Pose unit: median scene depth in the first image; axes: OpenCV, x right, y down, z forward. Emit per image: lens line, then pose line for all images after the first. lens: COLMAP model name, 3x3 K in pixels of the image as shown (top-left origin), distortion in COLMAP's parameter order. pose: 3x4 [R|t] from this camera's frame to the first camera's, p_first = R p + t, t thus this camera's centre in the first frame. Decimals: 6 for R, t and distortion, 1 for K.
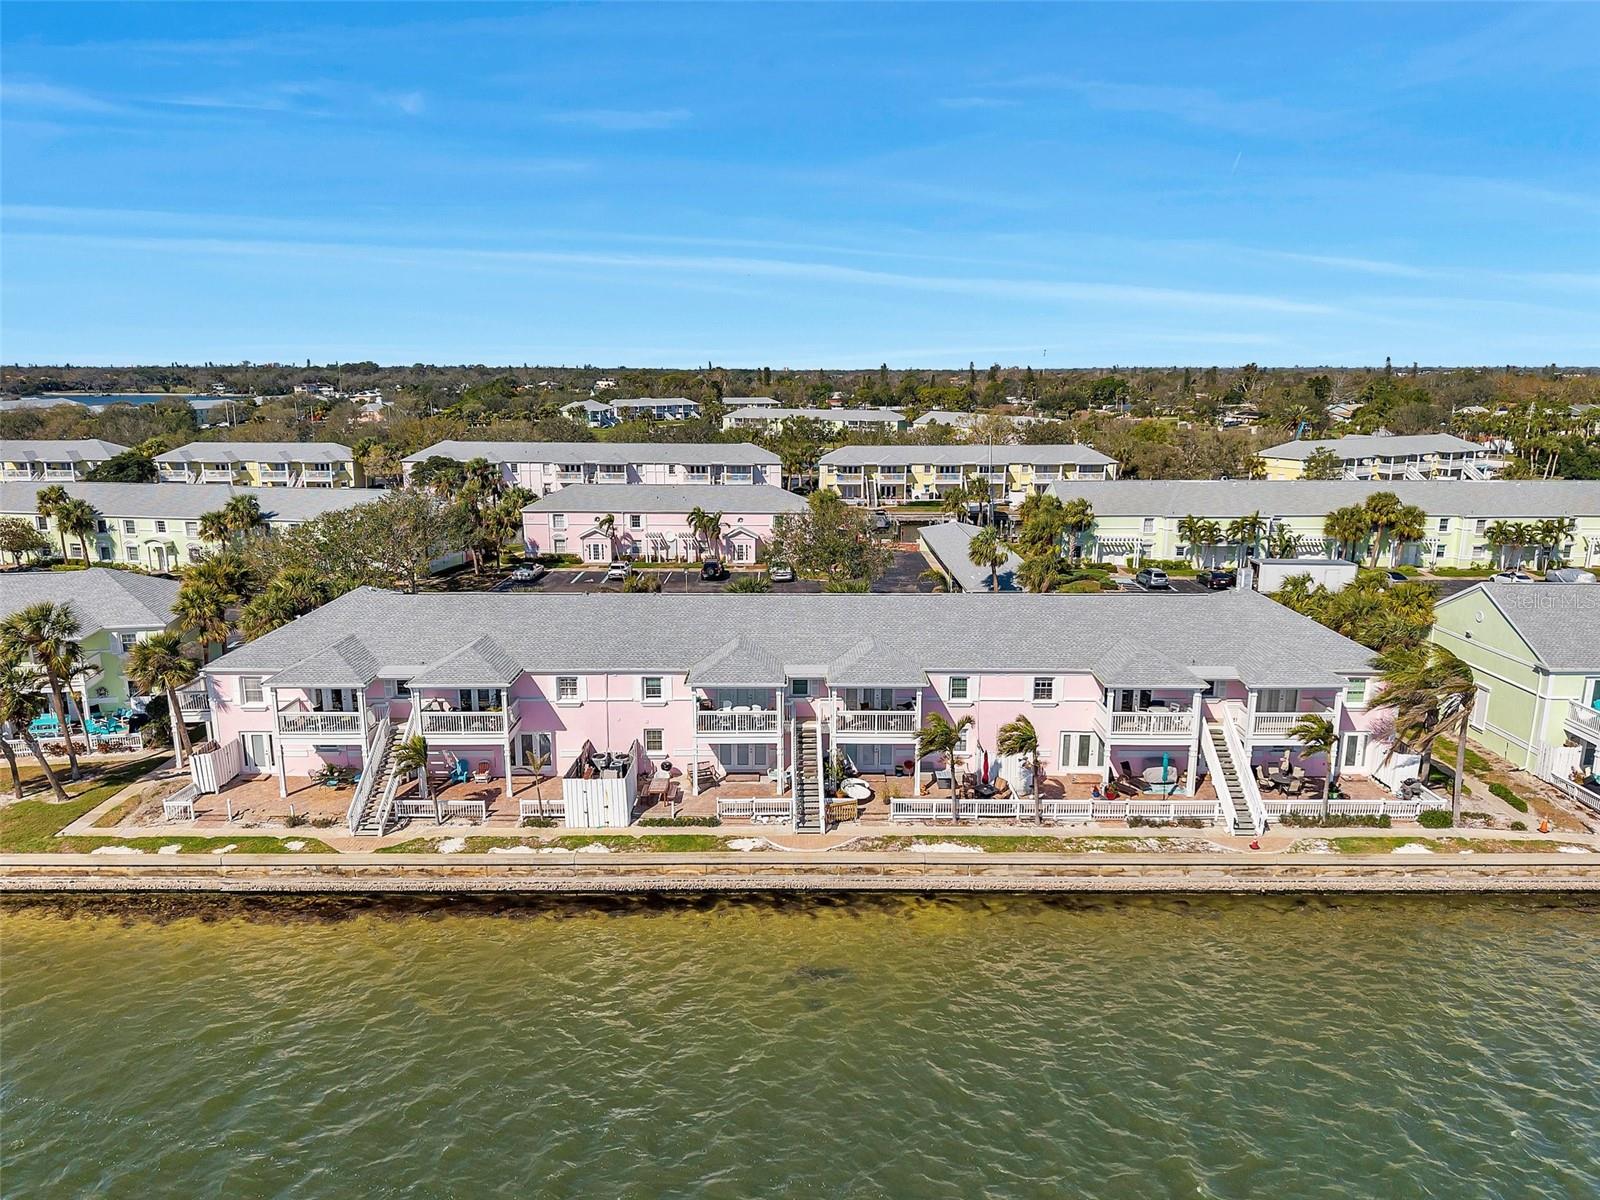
lens RADIAL K [[1079.4, 0, 798.4], [0, 1079.4, 600.0], [0, 0, 1]] dist [0.038883, -0.039785]
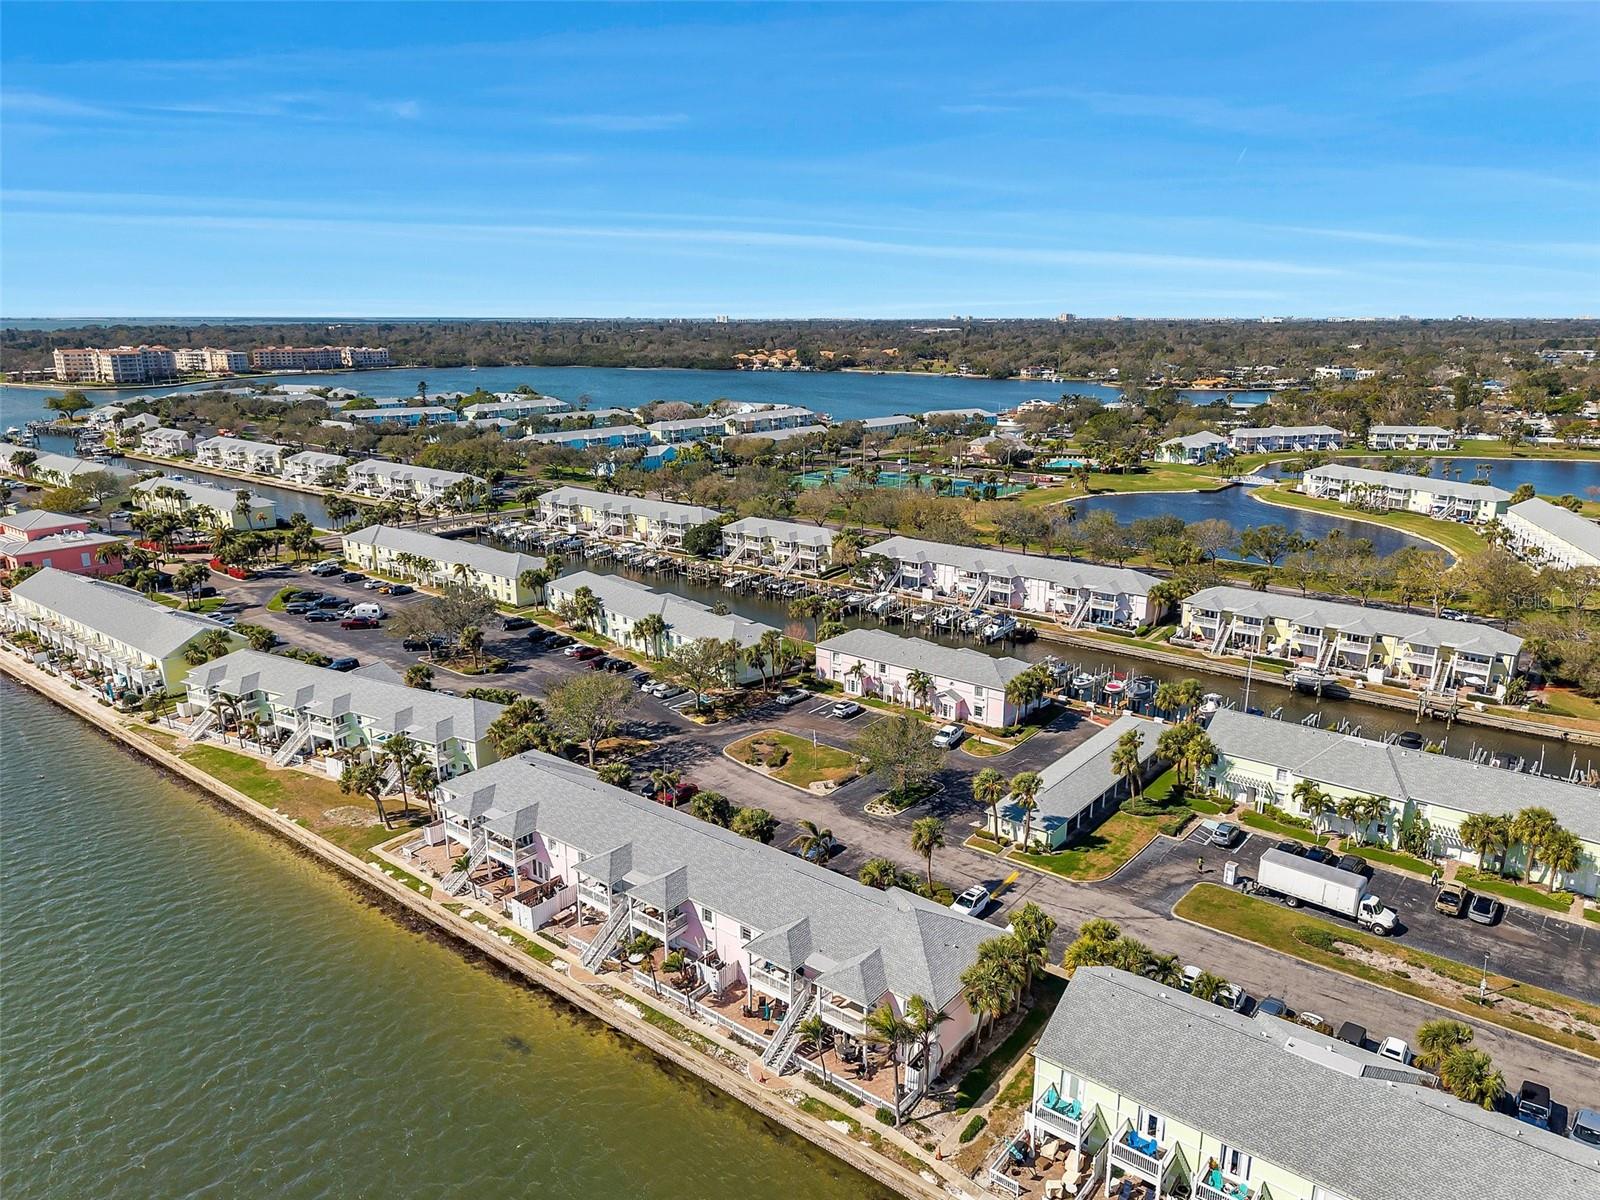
lens RADIAL K [[1079.4, 0, 797.2], [0, 1079.4, 592.7], [0, 0, 1]] dist [0.038883, -0.039785]
pose [[0.776902, 0.153468, -0.610631, 1.193599], [-0.129144, 0.988060, 0.084017, -0.562515], [0.616234, 0.013587, 0.787446, -0.216640]]
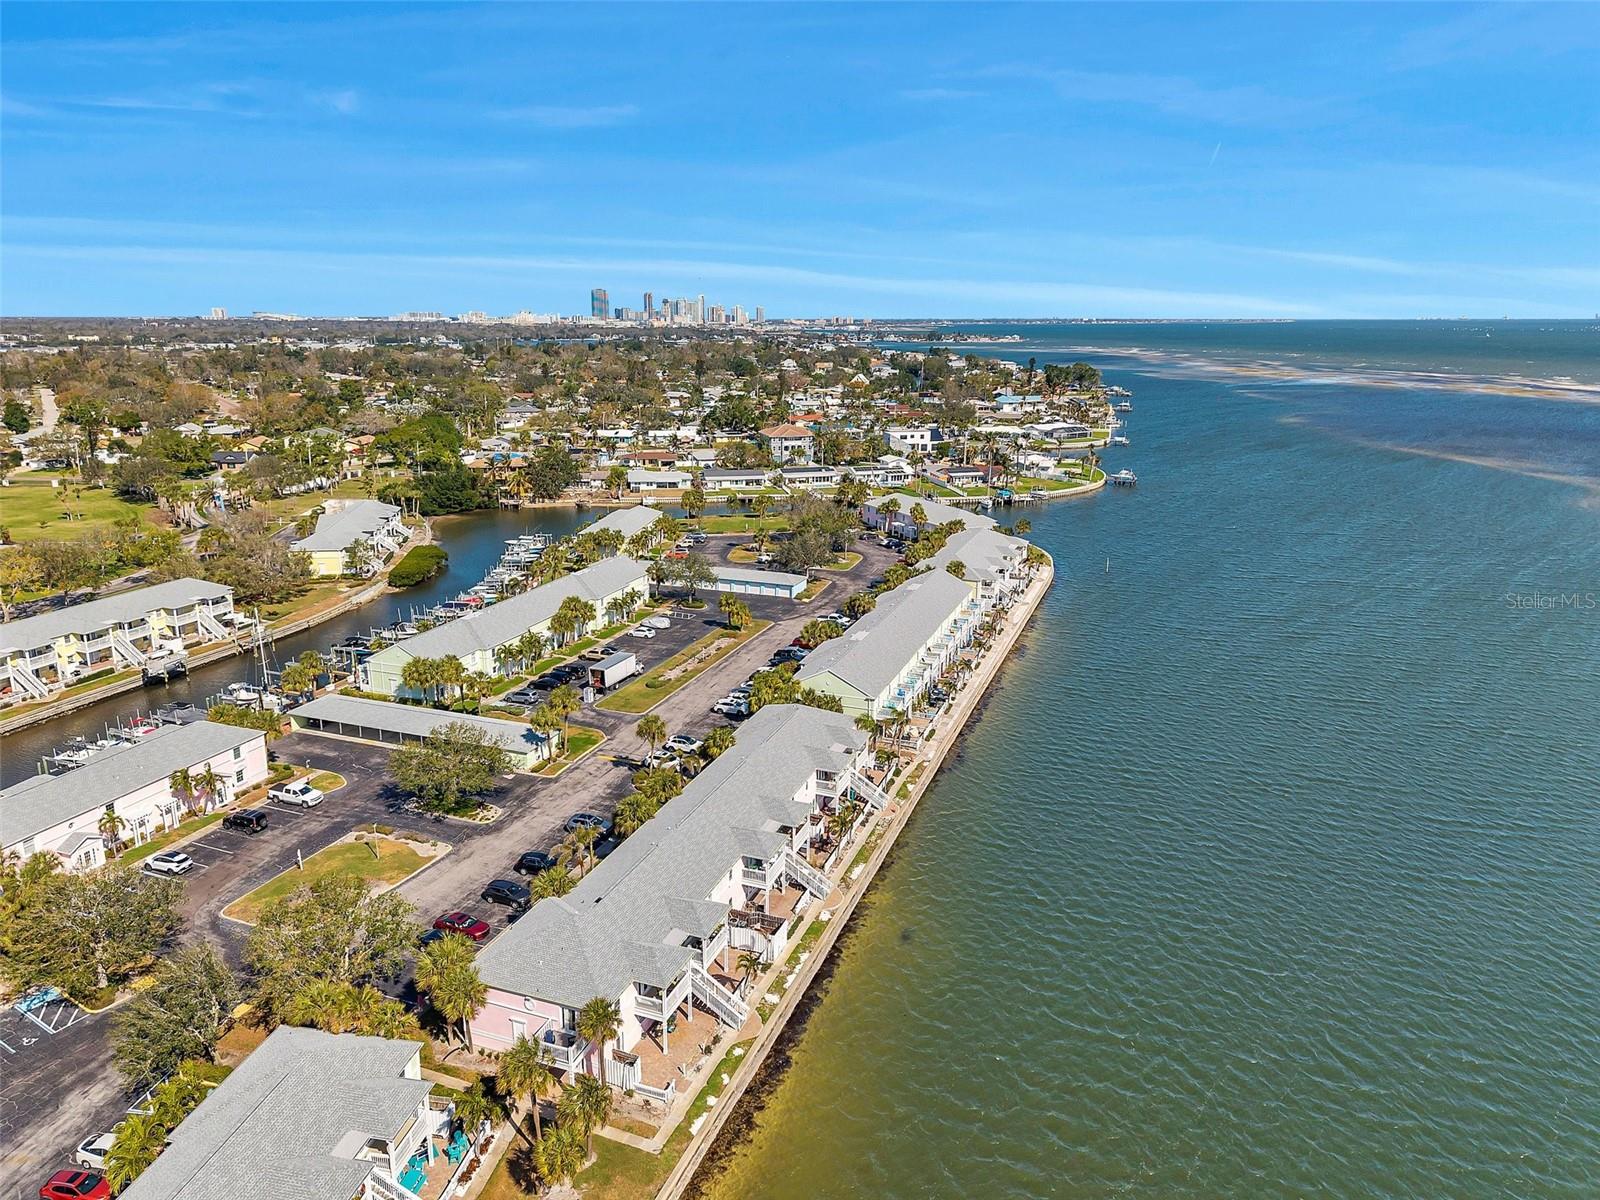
lens RADIAL K [[1079.4, 0, 790.4], [0, 1079.4, 598.6], [0, 0, 1]] dist [0.038883, -0.039785]
pose [[0.359530, -0.237996, 0.902273, -1.580956], [0.192942, 0.964993, 0.177658, -0.646383], [-0.912969, 0.110213, 0.392863, 0.178165]]
